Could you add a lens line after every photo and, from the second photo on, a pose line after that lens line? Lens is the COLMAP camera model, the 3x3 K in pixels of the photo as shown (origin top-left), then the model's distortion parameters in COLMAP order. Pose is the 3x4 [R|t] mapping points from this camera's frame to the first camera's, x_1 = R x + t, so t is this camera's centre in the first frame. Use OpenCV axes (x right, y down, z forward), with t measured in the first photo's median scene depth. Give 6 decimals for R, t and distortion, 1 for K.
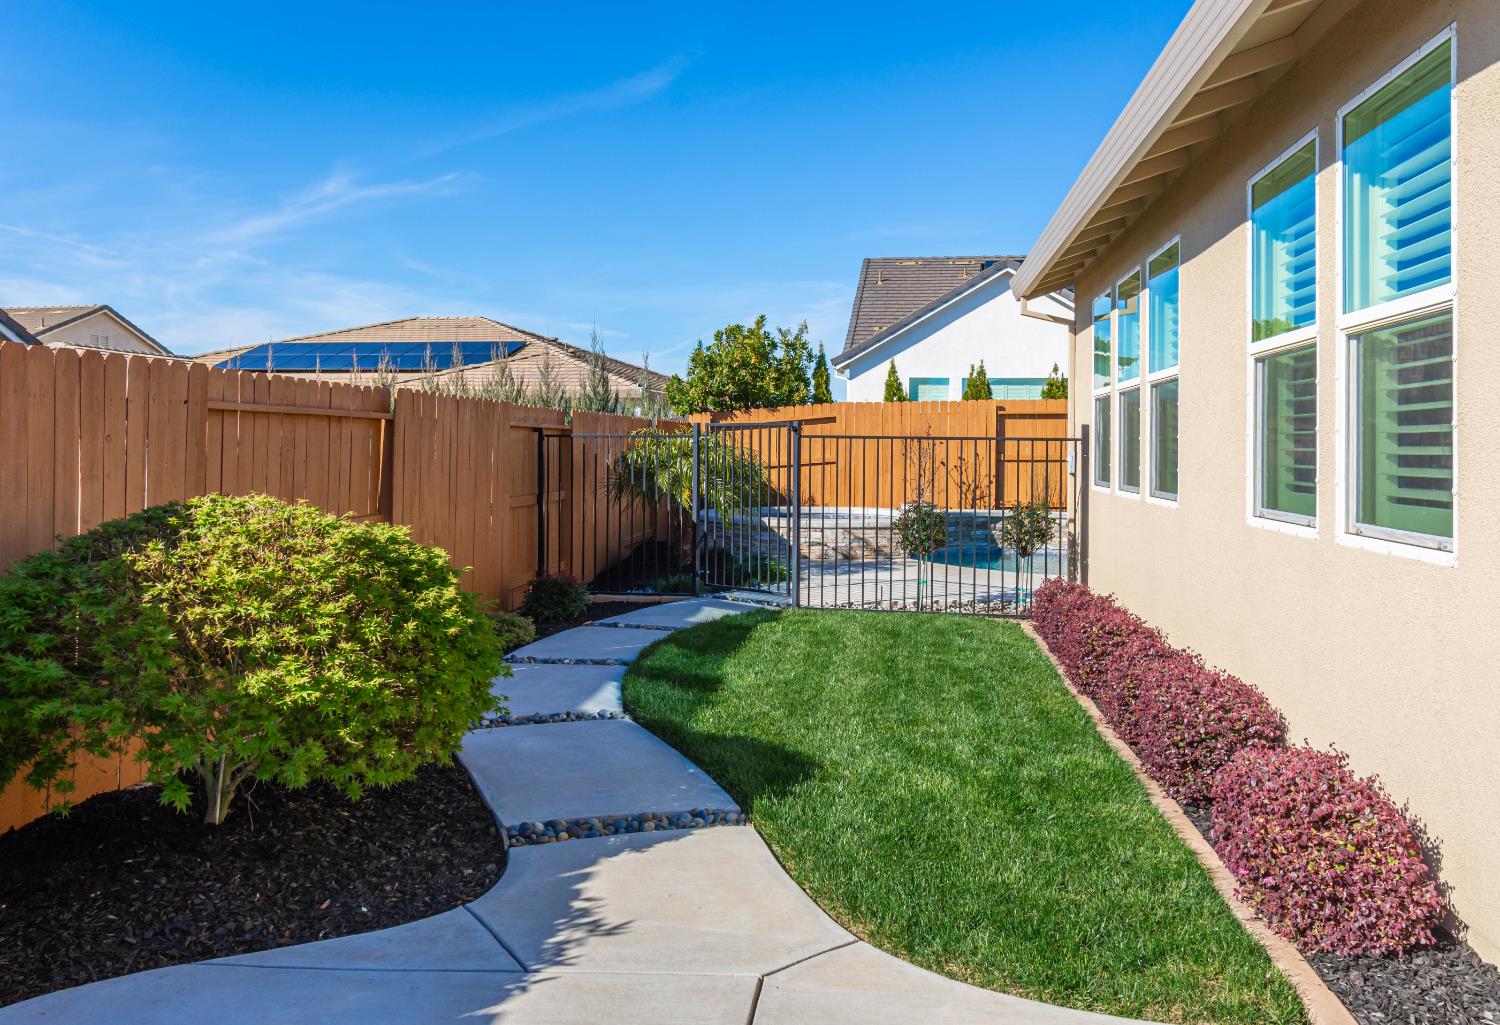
lens RADIAL K [[1186.0, 0, 723.3], [0, 1186.0, 423.4], [0, 0, 1]] dist [-0.029085, 0.005309]
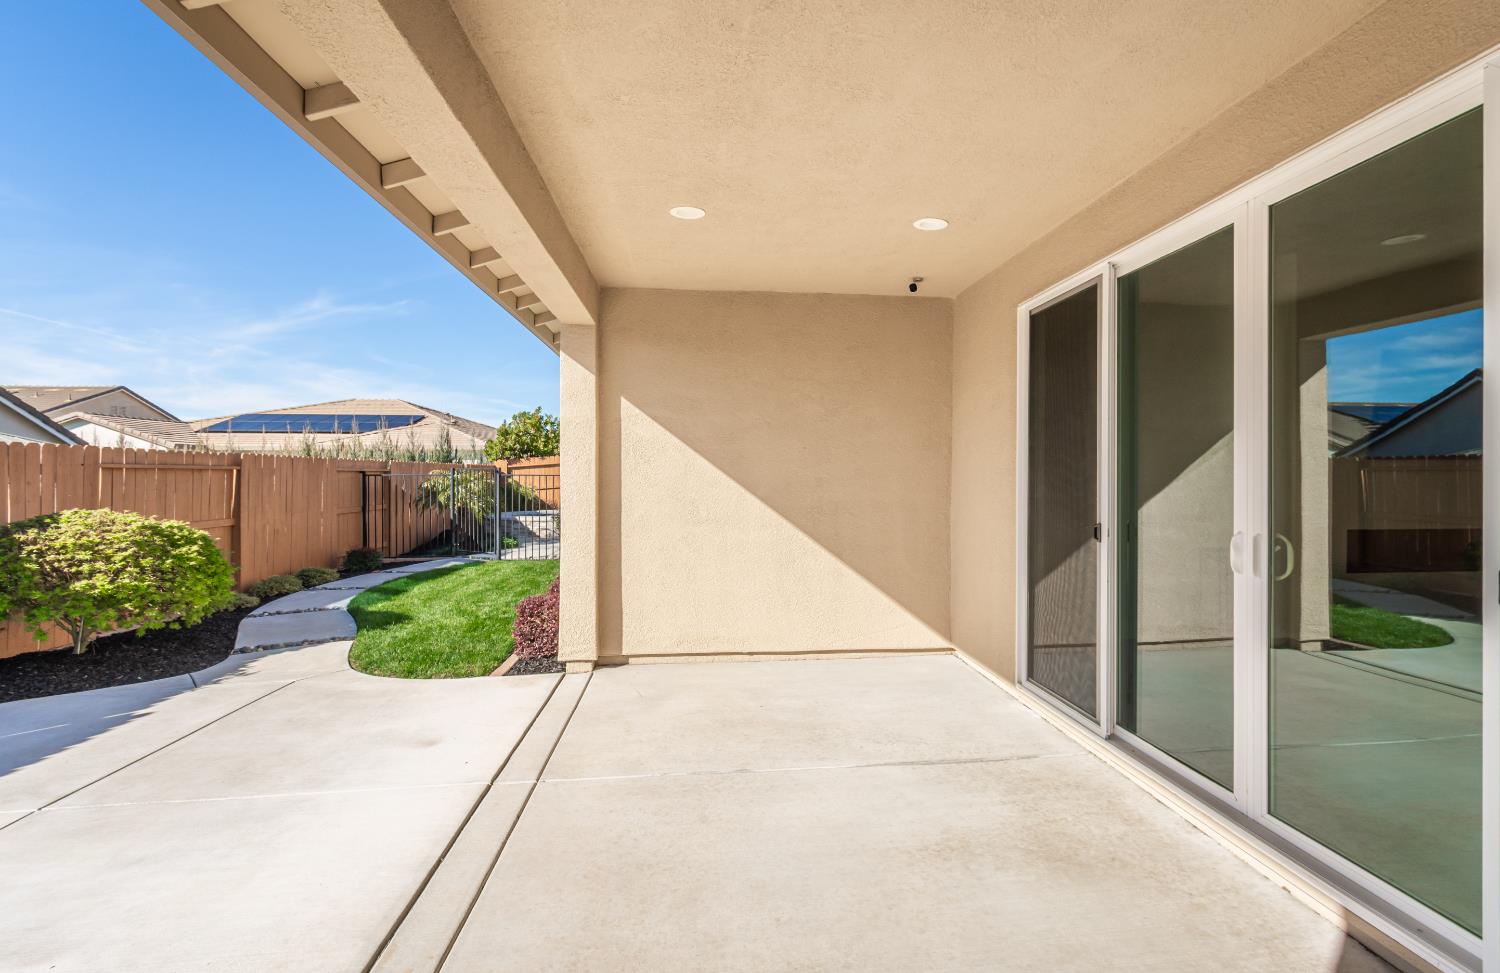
lens RADIAL K [[688.2, 0, 776.8], [0, 688.2, 461.7], [0, 0, 1]] dist [-0.005019, -0.001969]
pose [[0.963074, -0.004786, 0.269194, 0.147420], [0.004795, 0.999988, 0.000623, -0.007110], [-0.269193, 0.000691, 0.963086, -0.180186]]
